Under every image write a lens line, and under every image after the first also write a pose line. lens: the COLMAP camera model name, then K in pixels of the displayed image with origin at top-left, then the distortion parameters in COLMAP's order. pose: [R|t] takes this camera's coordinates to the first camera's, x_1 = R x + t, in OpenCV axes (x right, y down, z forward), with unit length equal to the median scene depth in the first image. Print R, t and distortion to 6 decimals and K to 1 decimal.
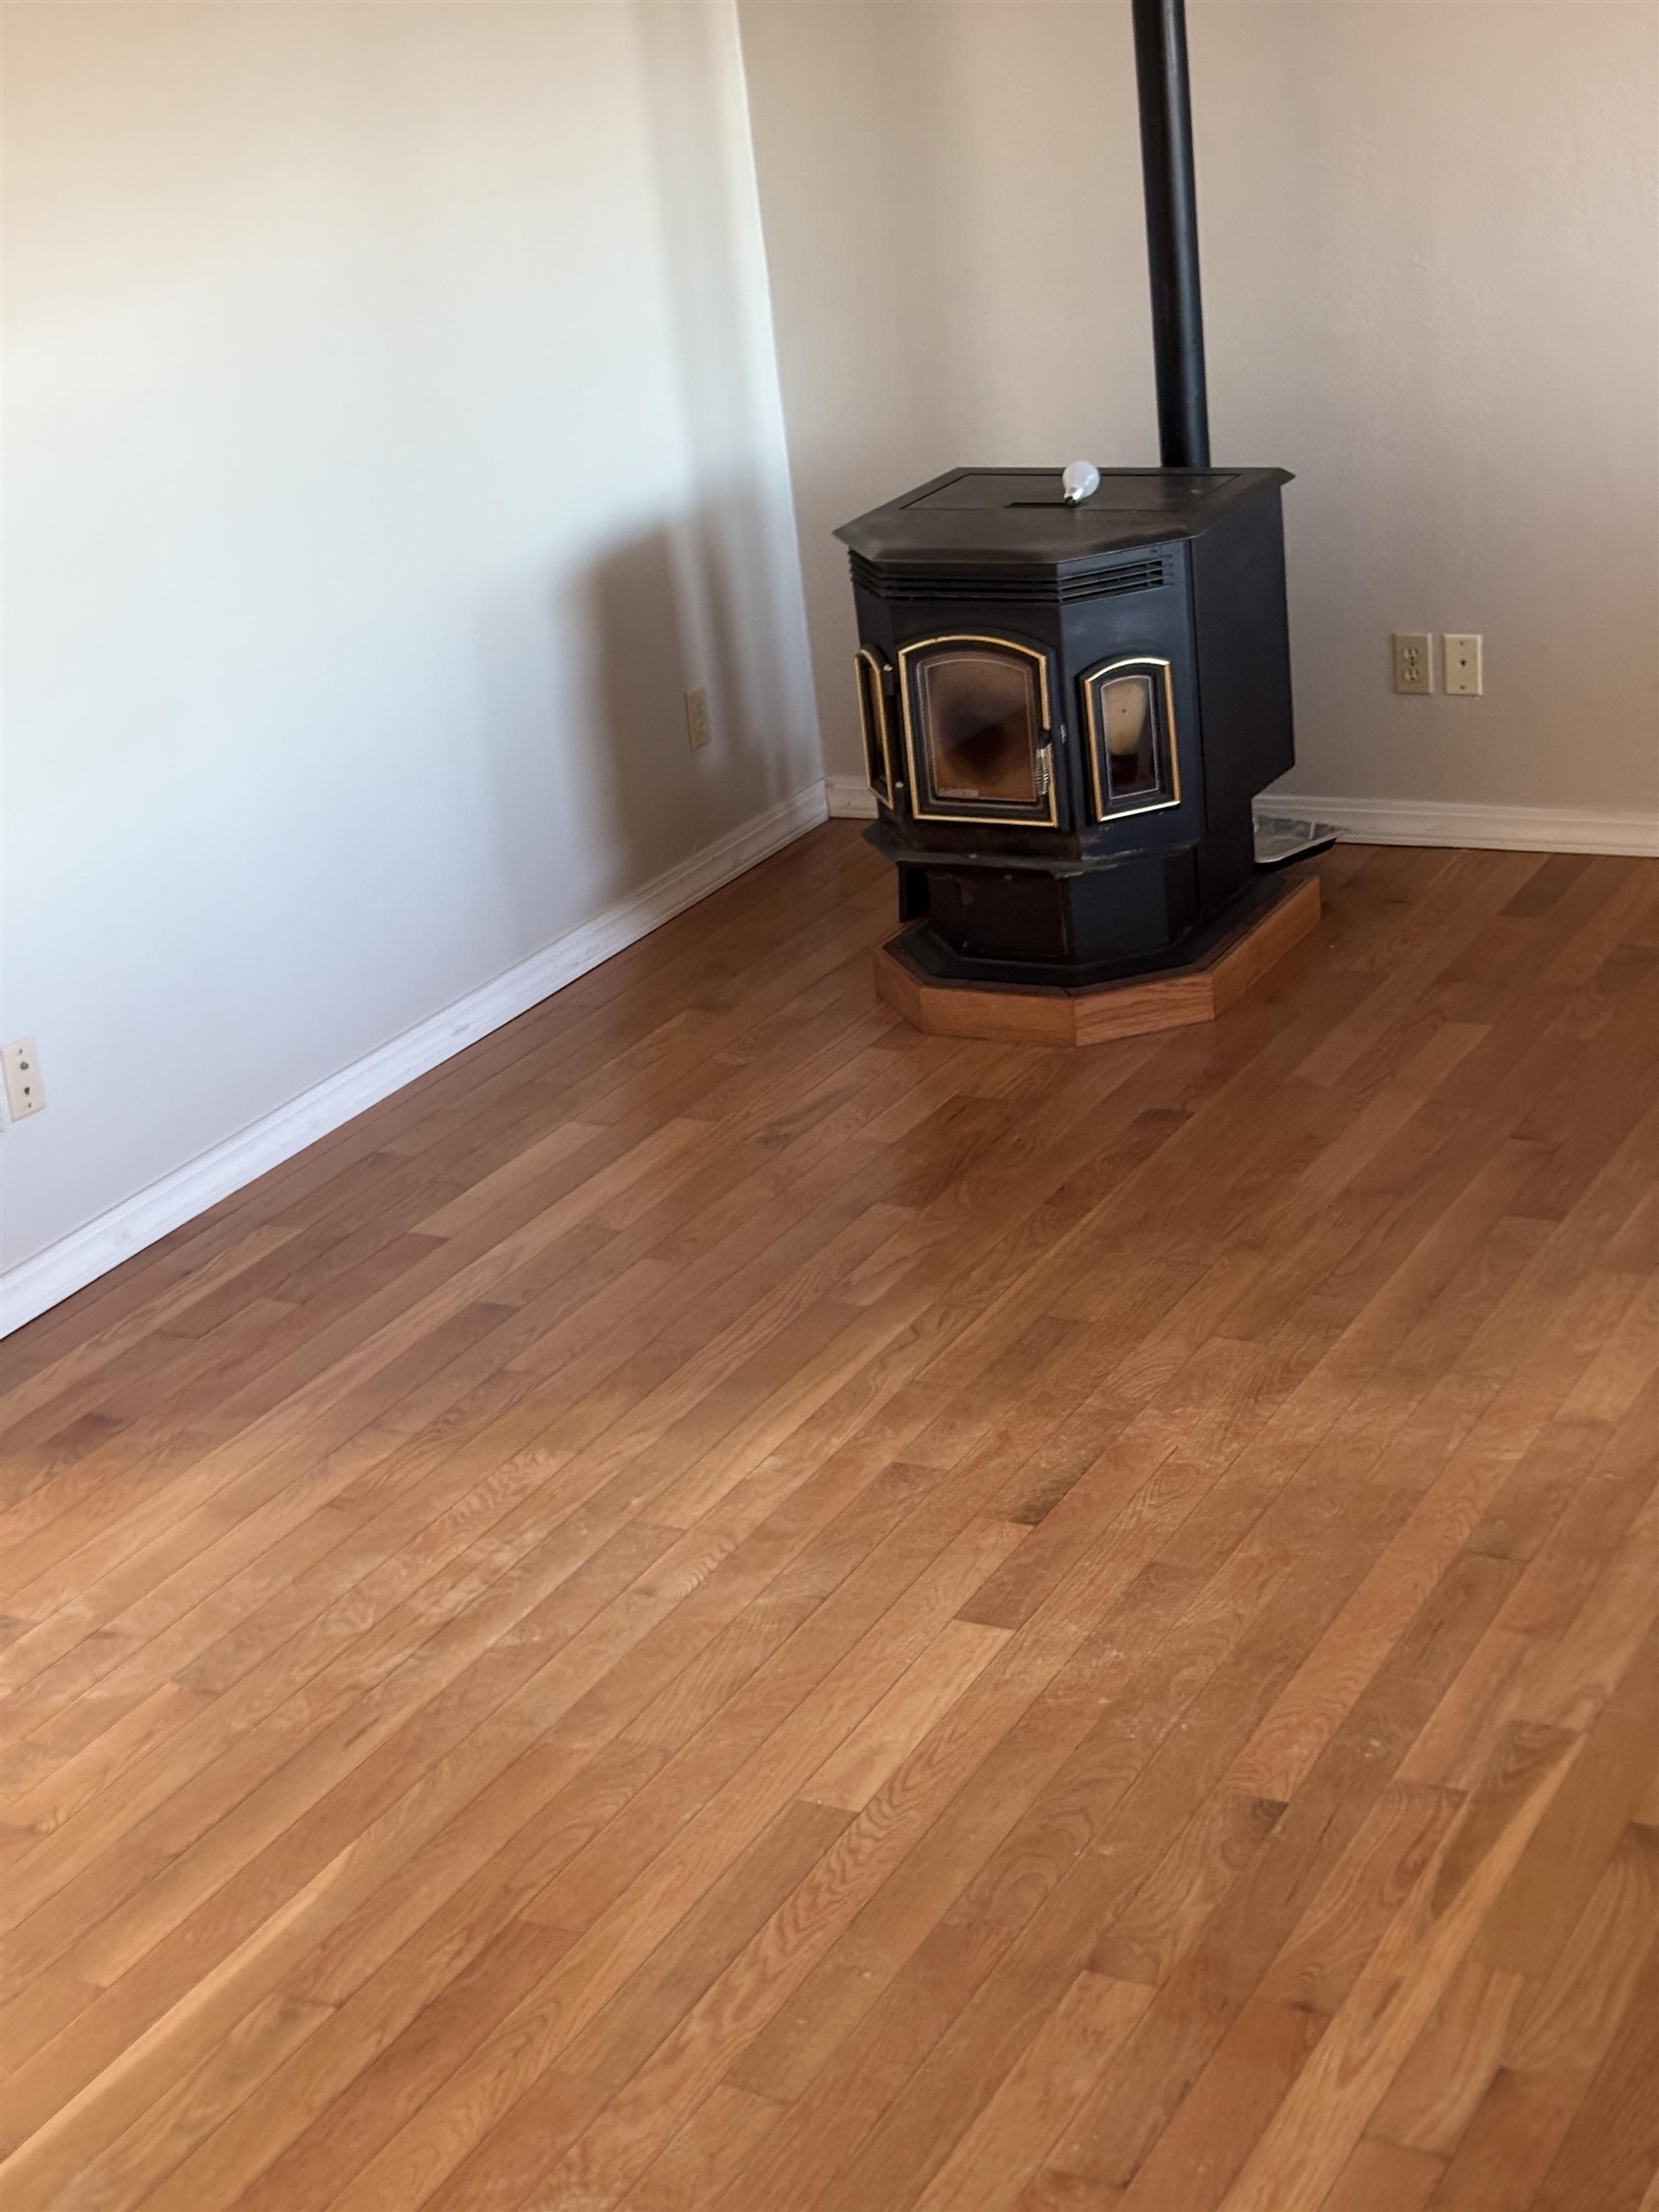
lens RADIAL K [[3388.1, 0, 837.5], [0, 3388.1, 1043.7], [0, 0, 1]] dist [0.216528, 0.000000]
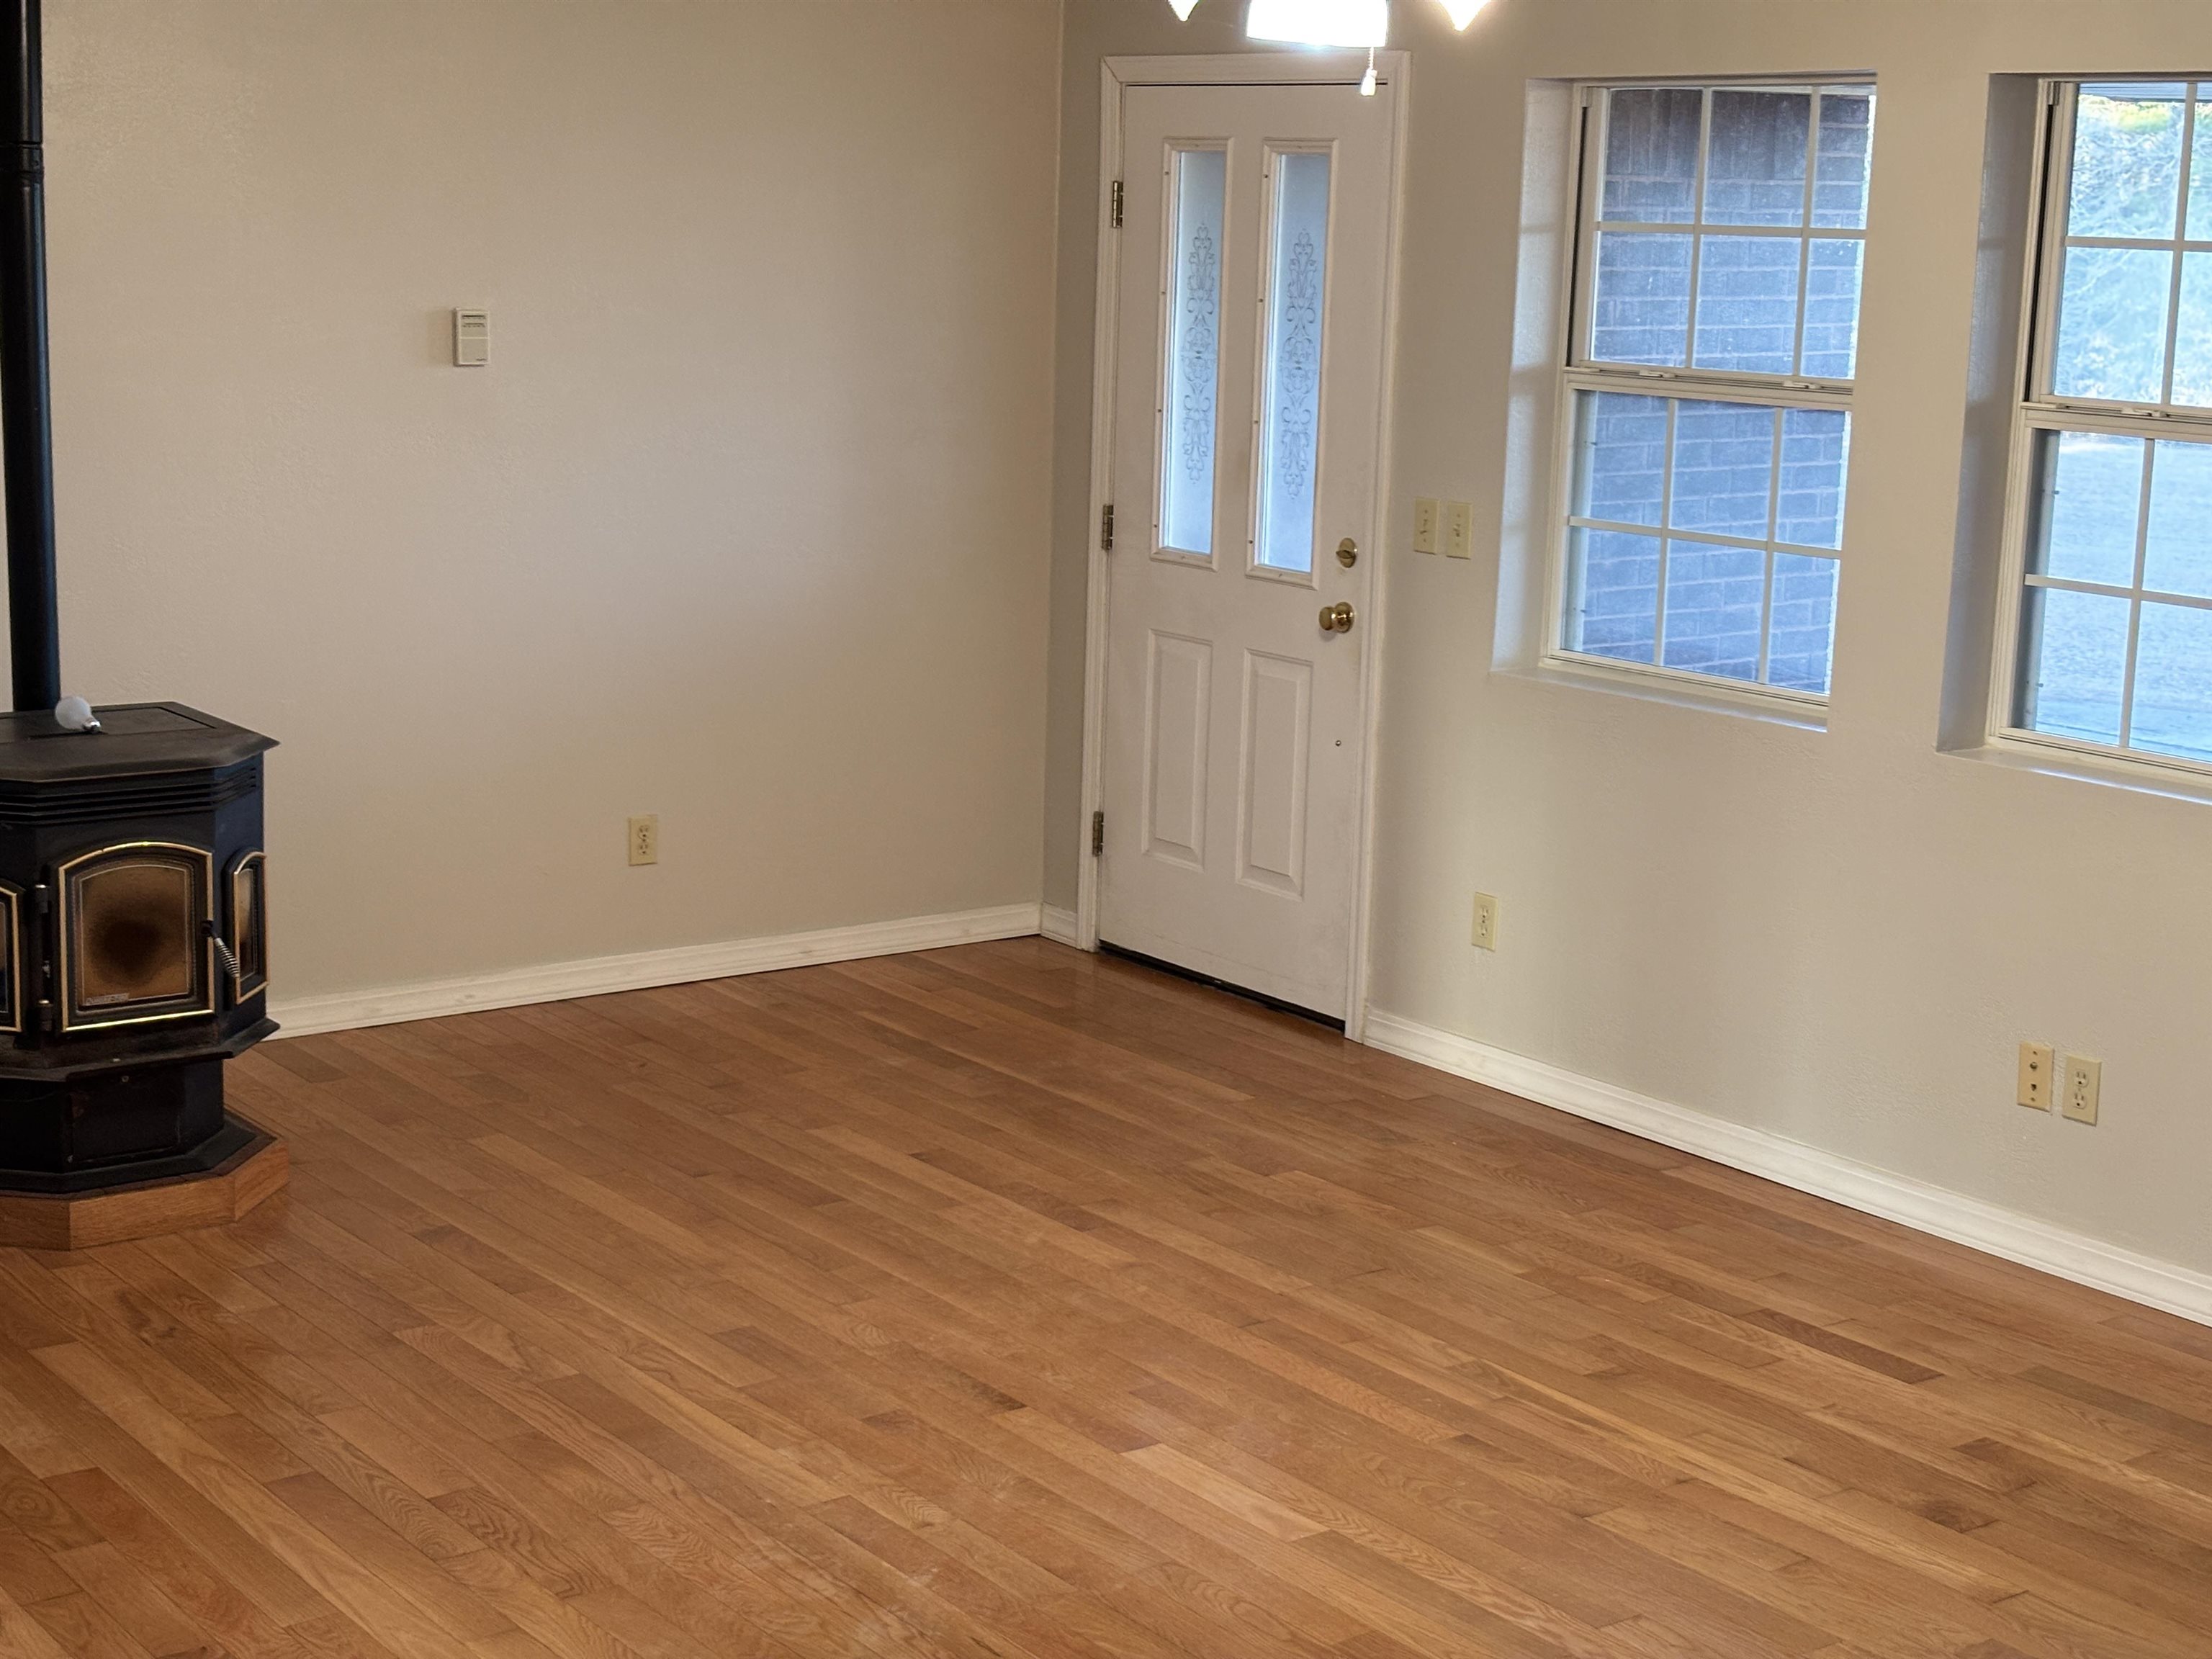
lens RADIAL K [[3388.1, 0, 1035.6], [0, 3388.1, 817.9], [0, 0, 1]] dist [0.216528, 0.000000]
pose [[0.404315, -0.047636, 0.913379, -1.061710], [0.244870, 0.967825, -0.057918, 0.003248], [-0.881231, 0.247076, 0.402970, 0.417681]]
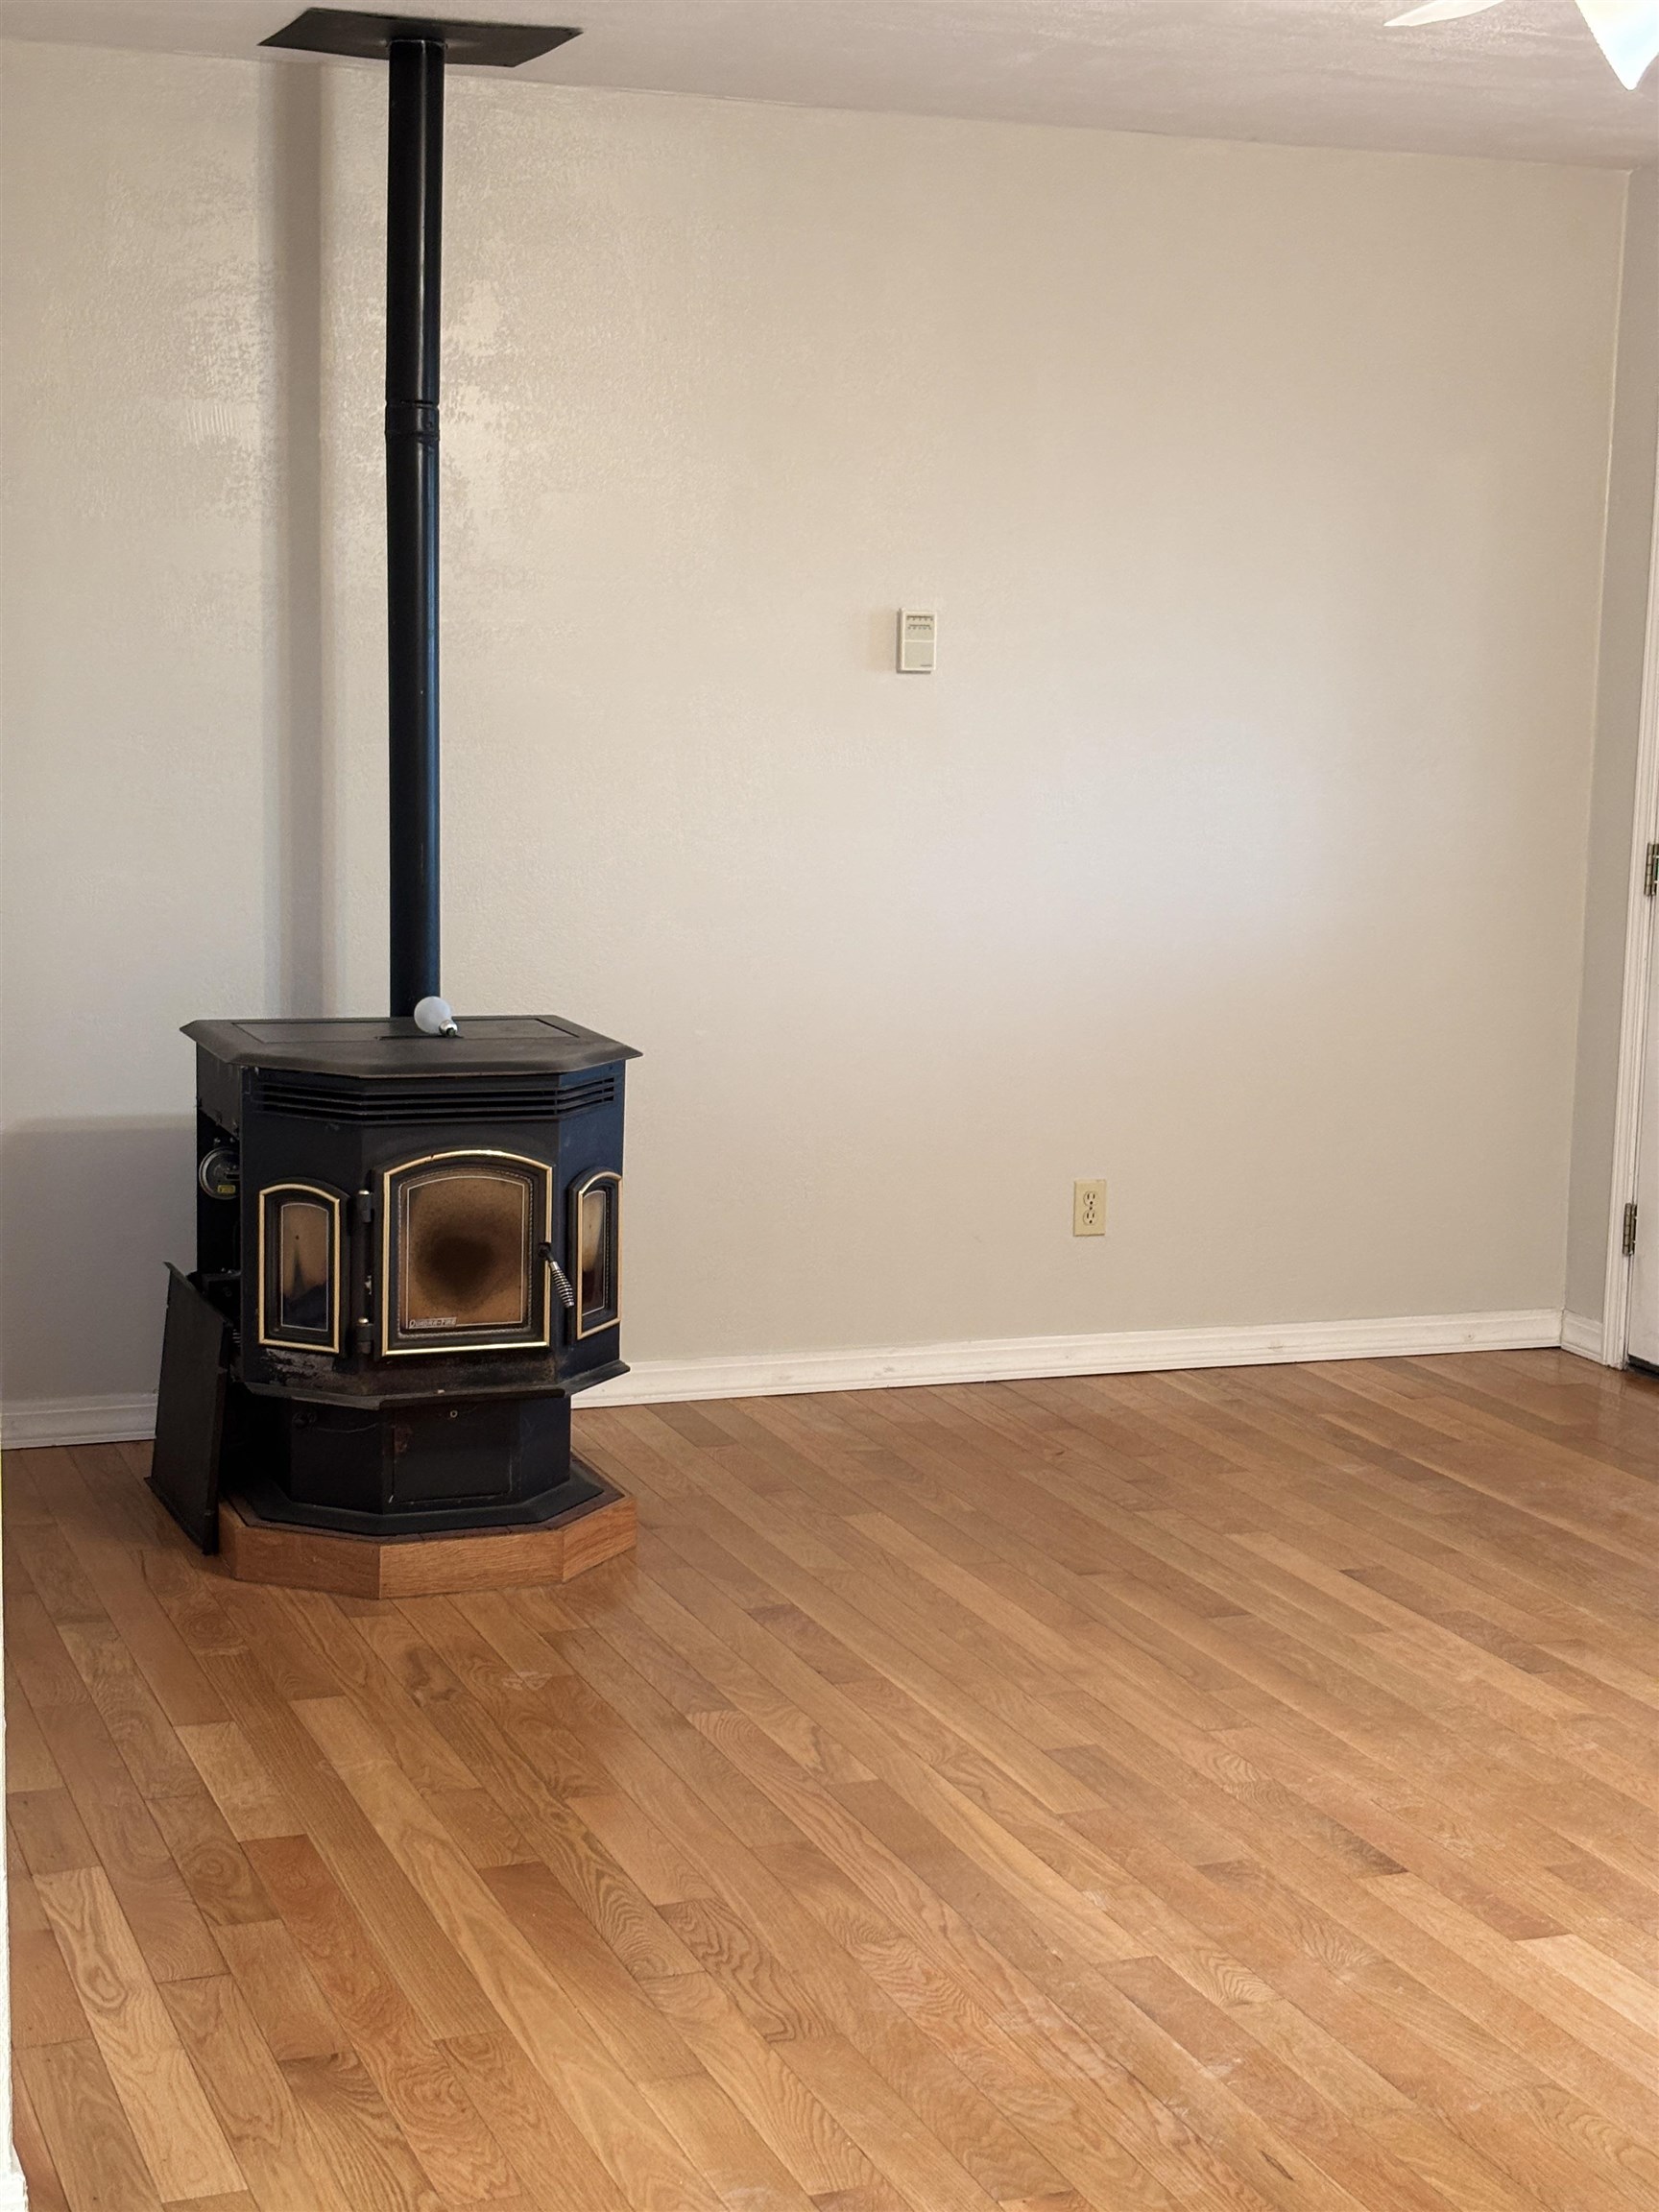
lens RADIAL K [[3388.1, 0, 900.3], [0, 3388.1, 1099.6], [0, 0, 1]] dist [0.216528, 0.000000]
pose [[0.610089, 0.022681, 0.792008, -0.831372], [0.178880, 0.969840, -0.165566, 0.059029], [-0.771877, 0.242684, 0.587631, 0.442876]]
